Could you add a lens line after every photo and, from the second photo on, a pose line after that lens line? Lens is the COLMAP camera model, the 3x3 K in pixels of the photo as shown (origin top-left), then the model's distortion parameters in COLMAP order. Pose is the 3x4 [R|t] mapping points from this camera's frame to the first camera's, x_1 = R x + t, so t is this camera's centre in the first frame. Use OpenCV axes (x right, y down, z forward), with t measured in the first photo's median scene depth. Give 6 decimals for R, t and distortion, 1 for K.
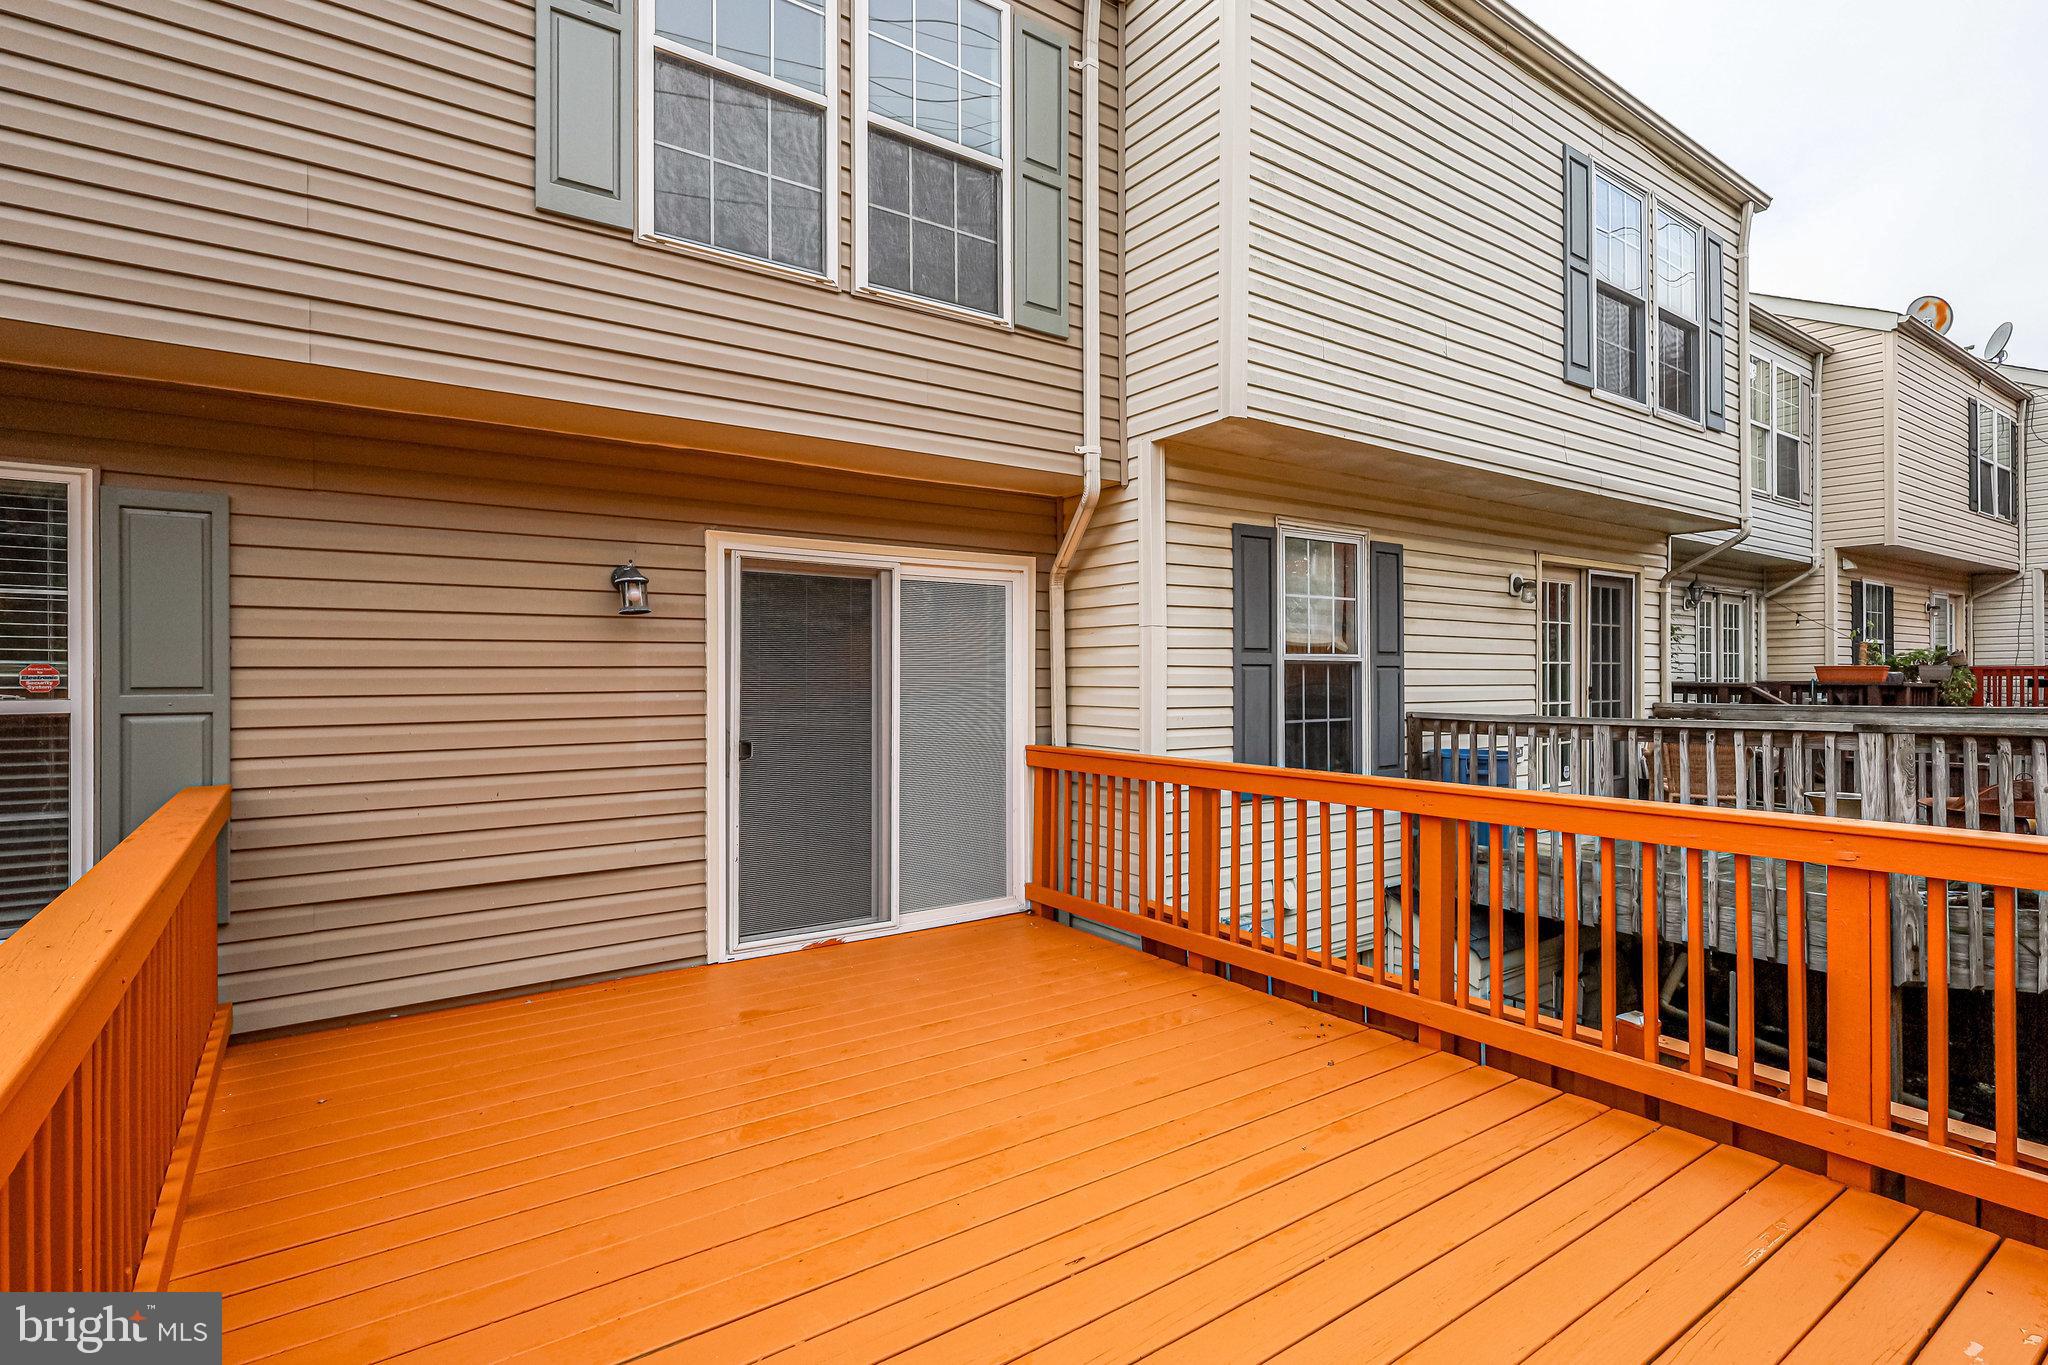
lens RADIAL K [[996.2, 0, 1022.6], [0, 996.2, 678.7], [0, 0, 1]] dist [0.000264, 0.000121]
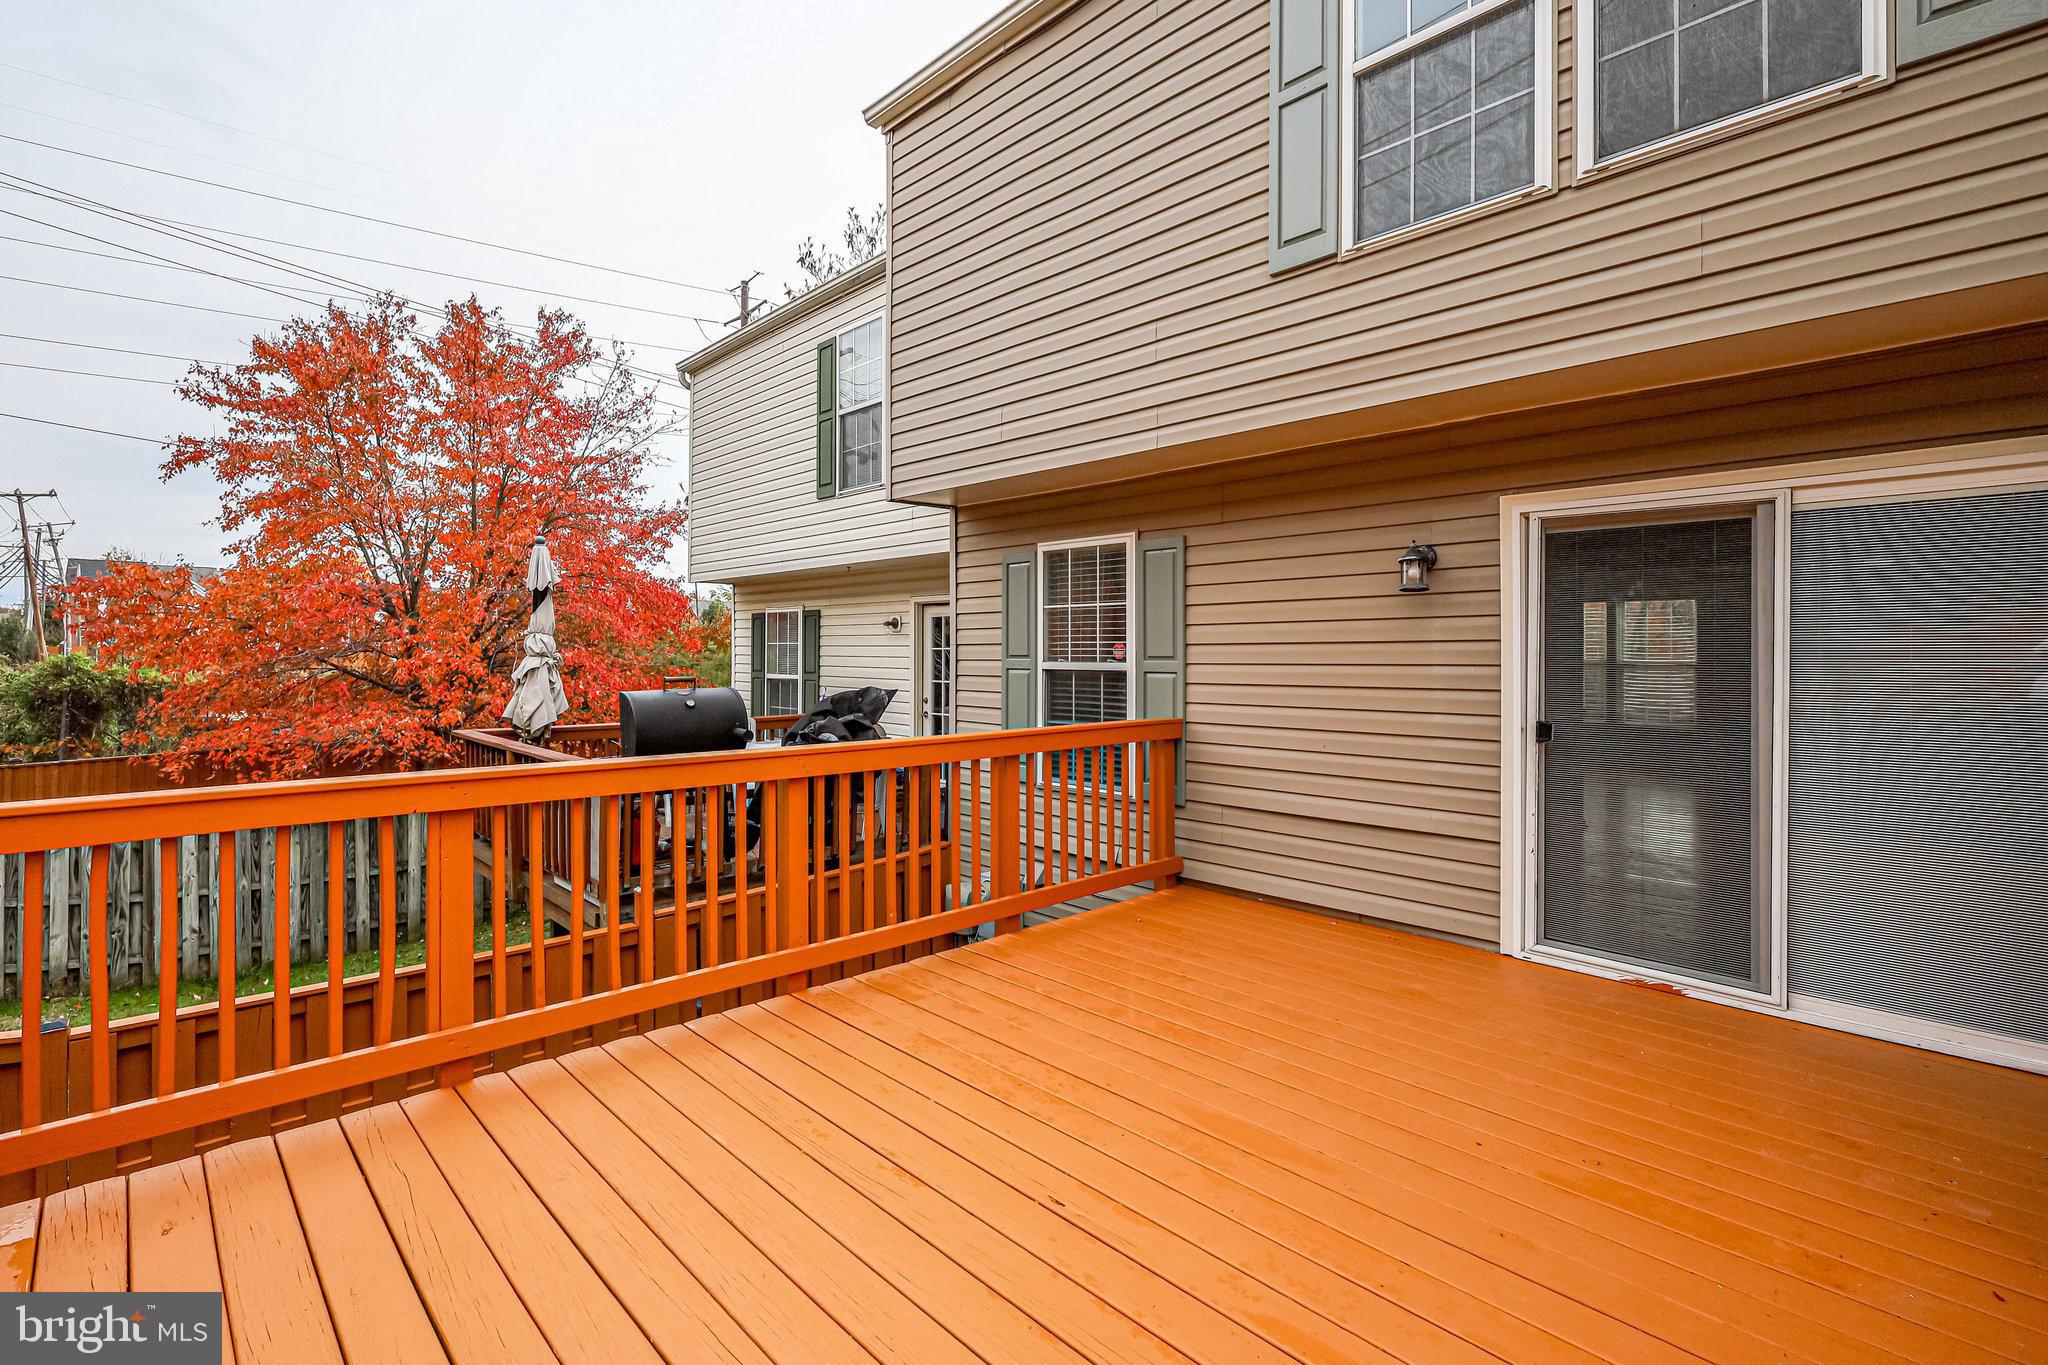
lens RADIAL K [[1000.6, 0, 1025.9], [0, 1000.6, 652.6], [0, 0, 1]] dist [0.001597, -0.000011]
pose [[0.115137, 0.004019, -0.993341, 0.596153], [-0.002085, 0.999991, 0.003804, -0.002852], [0.993347, 0.001634, 0.115145, 0.452475]]
